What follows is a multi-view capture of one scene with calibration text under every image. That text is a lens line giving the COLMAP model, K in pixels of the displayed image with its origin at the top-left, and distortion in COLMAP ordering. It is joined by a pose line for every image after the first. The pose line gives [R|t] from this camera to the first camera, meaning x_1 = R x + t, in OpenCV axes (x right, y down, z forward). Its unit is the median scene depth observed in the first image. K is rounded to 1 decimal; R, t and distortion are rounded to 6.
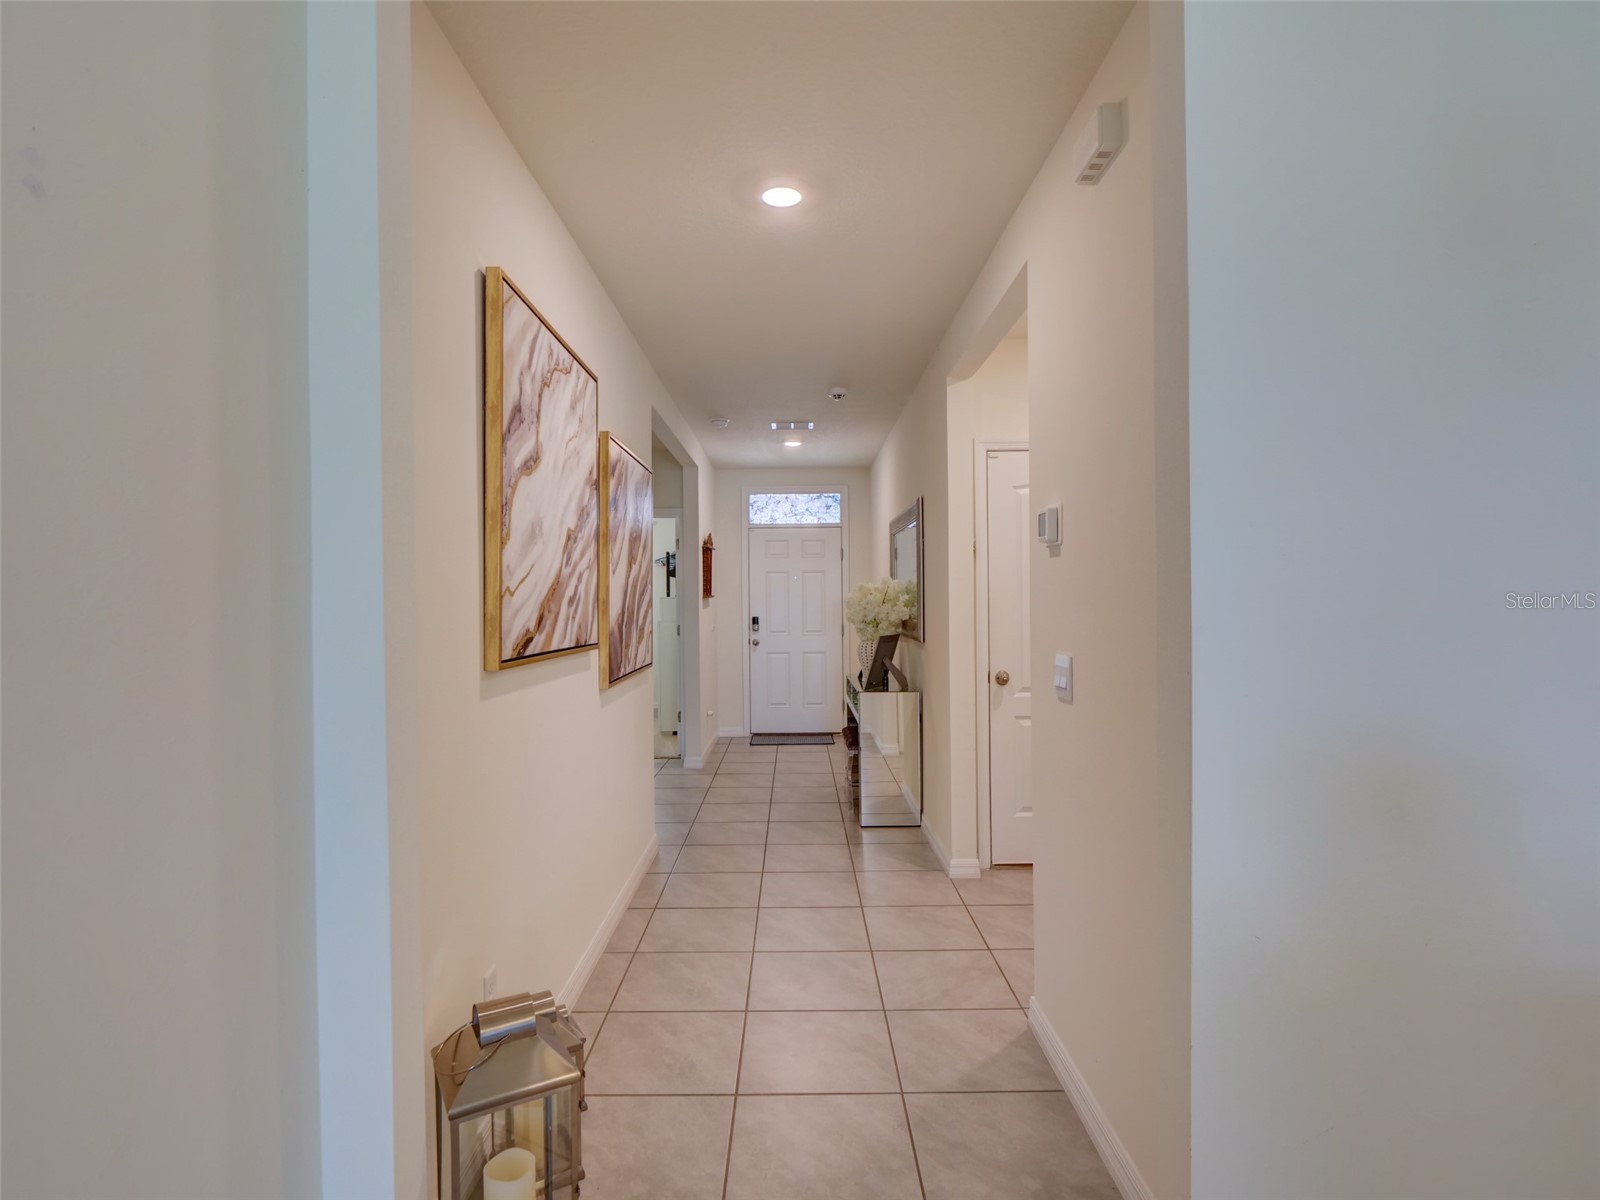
lens RADIAL K [[835.9, 0, 801.4], [0, 835.9, 613.0], [0, 0, 1]] dist [-0.000698, -0.000009]
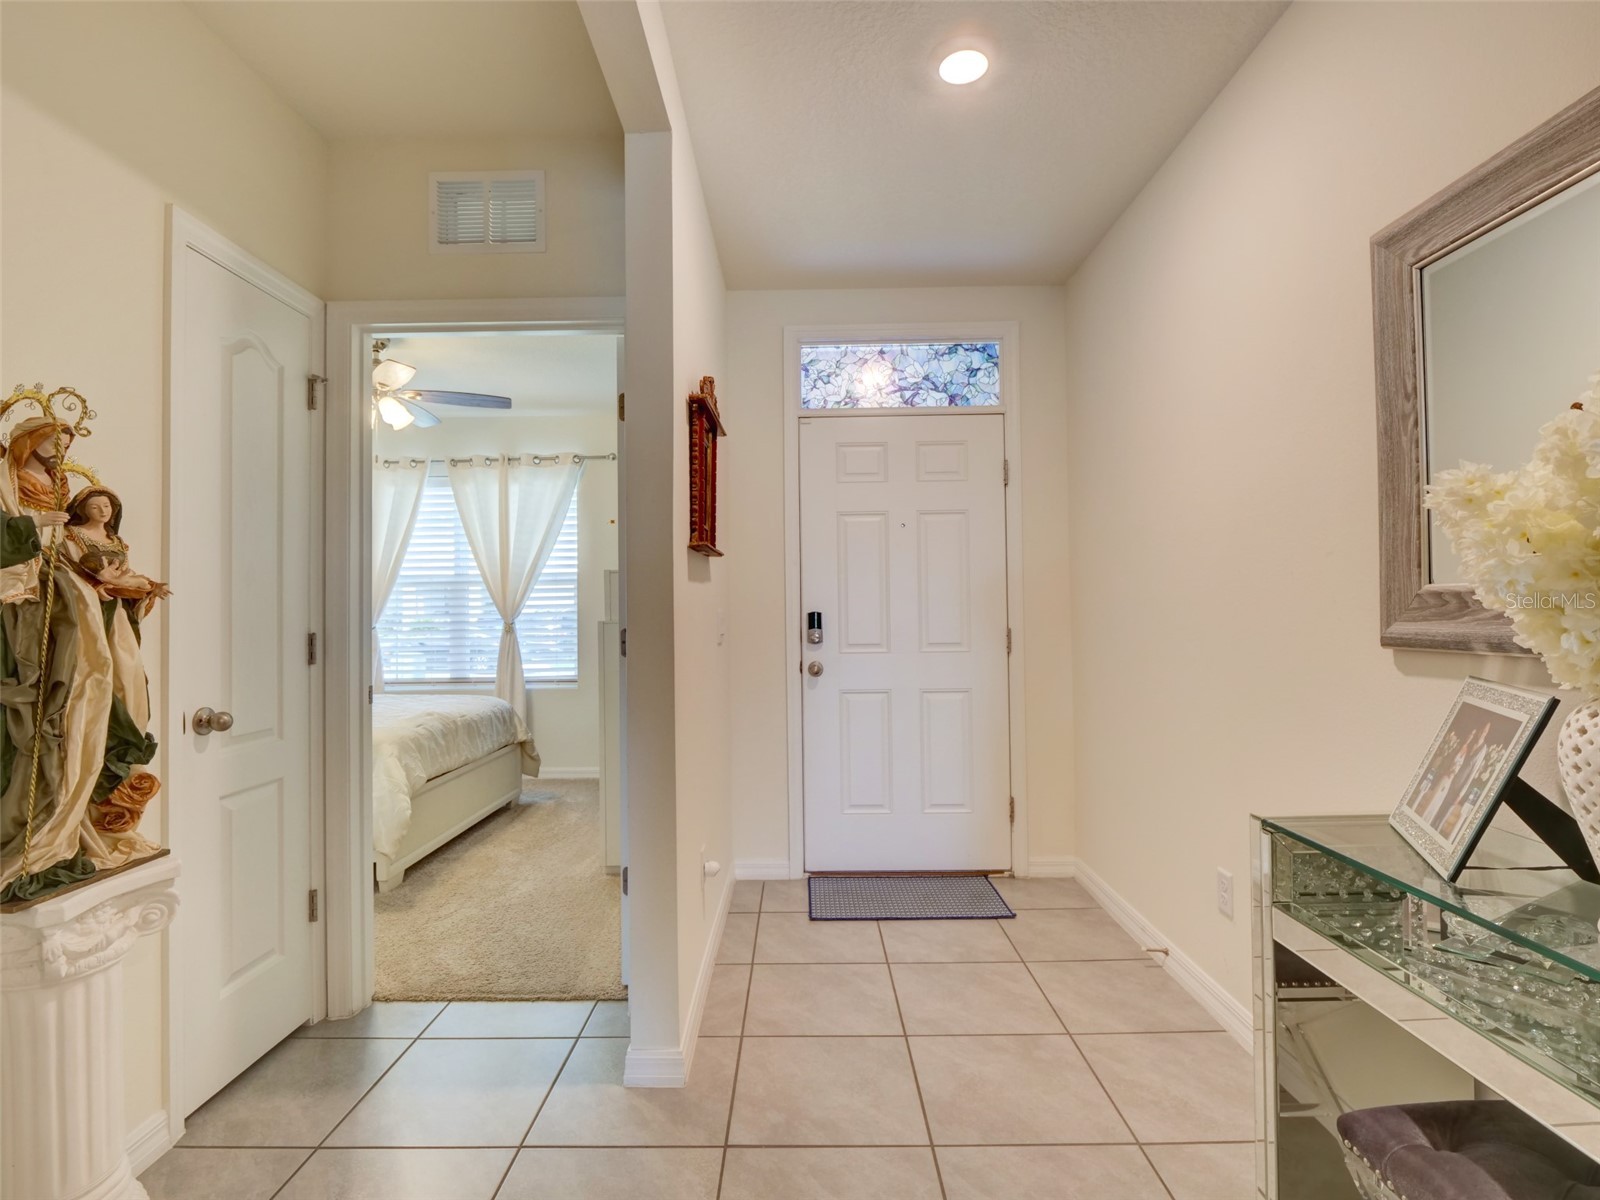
lens RADIAL K [[781.5, 0, 798.2], [0, 781.5, 606.9], [0, 0, 1]] dist [-0.014109, 0.000503]
pose [[0.999965, -0.000562, -0.008406, -0.060052], [0.000489, 0.999962, -0.008663, 0.005377], [0.008410, 0.008658, 0.999927, 0.575692]]
